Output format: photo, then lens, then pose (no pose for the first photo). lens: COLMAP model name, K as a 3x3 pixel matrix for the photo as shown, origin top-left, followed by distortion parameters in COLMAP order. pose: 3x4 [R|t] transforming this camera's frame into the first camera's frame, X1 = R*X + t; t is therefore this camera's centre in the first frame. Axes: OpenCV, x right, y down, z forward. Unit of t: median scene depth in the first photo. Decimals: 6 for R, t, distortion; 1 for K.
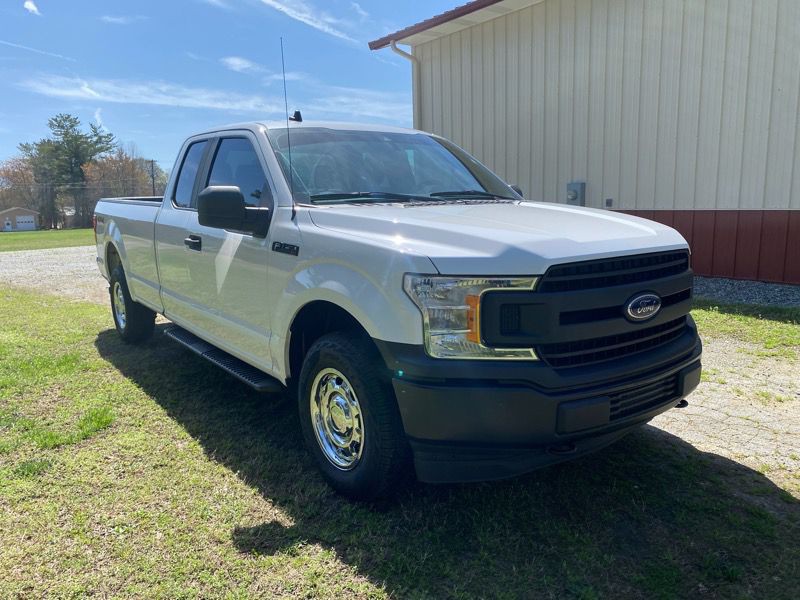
lens RADIAL K [[615.8, 0, 400.0], [0, 615.8, 300.0], [0, 0, 1]] dist [0.035887, -0.036765]
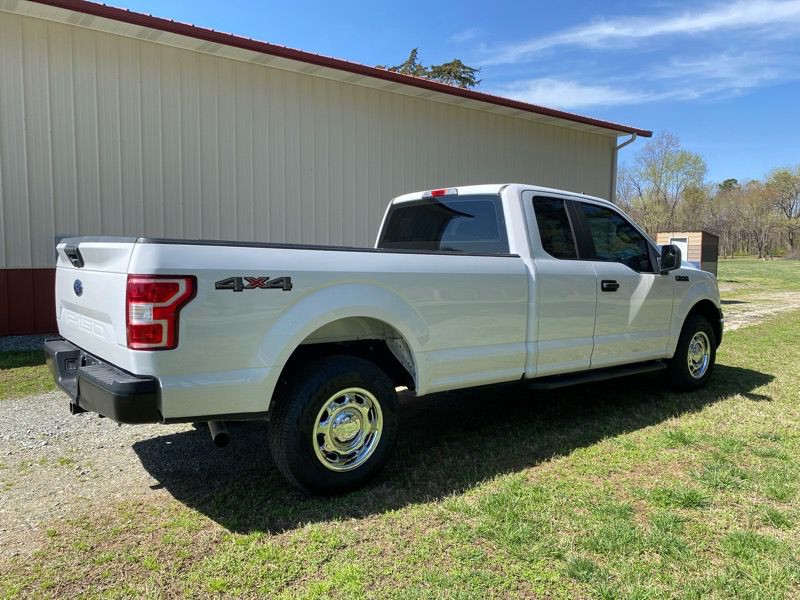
lens RADIAL K [[618.3, 0, 400.2], [0, 618.3, 304.8], [0, 0, 1]] dist [0.030651, -0.010086]
pose [[-0.032687, -0.063399, 0.997453, -2.022224], [0.160330, 0.984729, 0.067845, -0.269450], [-0.986522, 0.162139, -0.022023, 1.881832]]
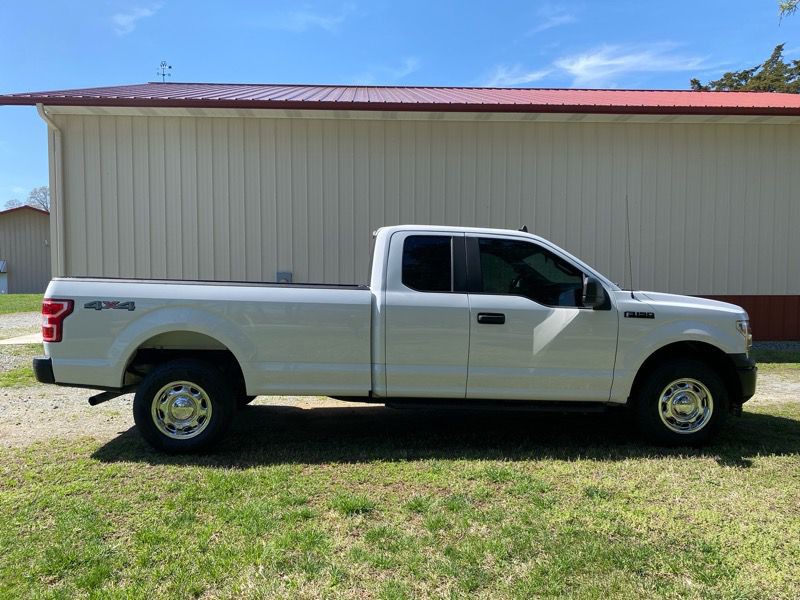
lens RADIAL K [[615.8, 0, 400.0], [0, 615.8, 300.0], [0, 0, 1]] dist [0.035887, -0.036765]
pose [[0.556303, -0.007929, 0.830942, -1.927208], [0.121765, 0.989939, -0.072074, -0.081754], [-0.822010, 0.141274, 0.551671, 0.592493]]
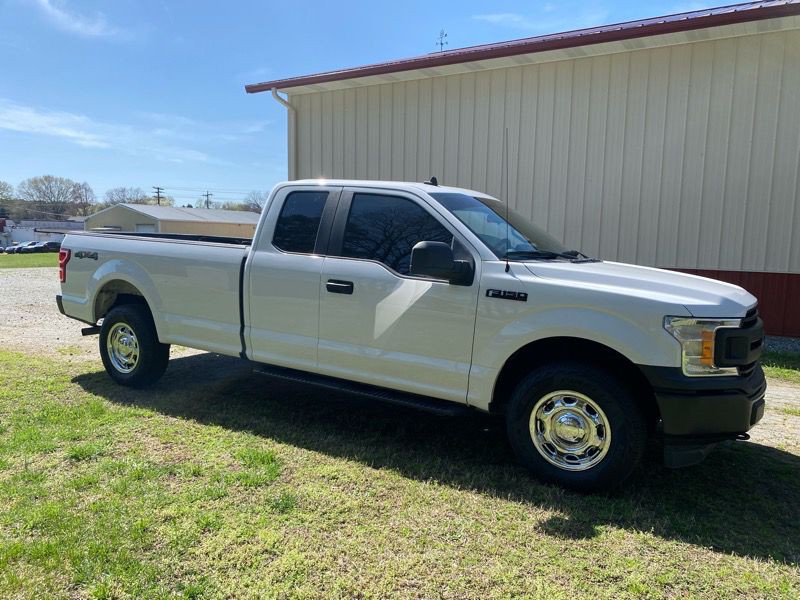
lens RADIAL K [[615.8, 0, 400.0], [0, 615.8, 300.0], [0, 0, 1]] dist [0.035887, -0.036765]
pose [[0.928186, 0.007413, 0.372042, -0.829921], [0.015561, 0.998154, -0.058711, -0.005357], [-0.371791, 0.060284, 0.926357, -0.057710]]
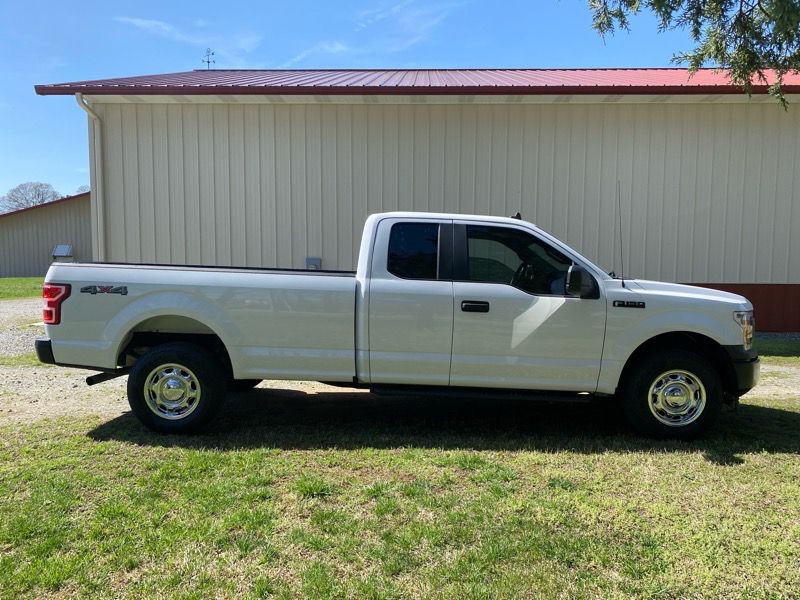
lens RADIAL K [[616.2, 0, 412.6], [0, 616.2, 305.0], [0, 0, 1]] dist [0.038724, -0.044735]
pose [[0.616291, -0.027618, 0.787034, -1.815239], [0.108024, 0.992903, -0.049746, -0.062189], [-0.780075, 0.115676, 0.614900, 0.431505]]
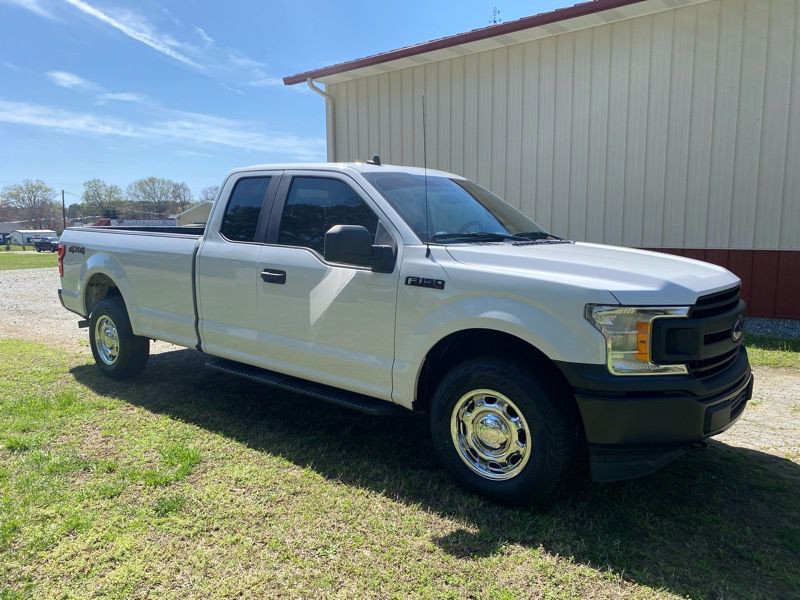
lens RADIAL K [[613.0, 0, 390.3], [0, 613.0, 300.1], [0, 0, 1]] dist [0.027451, -0.004722]
pose [[0.974013, -0.009862, 0.226279, -0.489258], [0.020190, 0.998855, -0.043377, -0.006290], [-0.225592, 0.046818, 0.973096, -0.053223]]
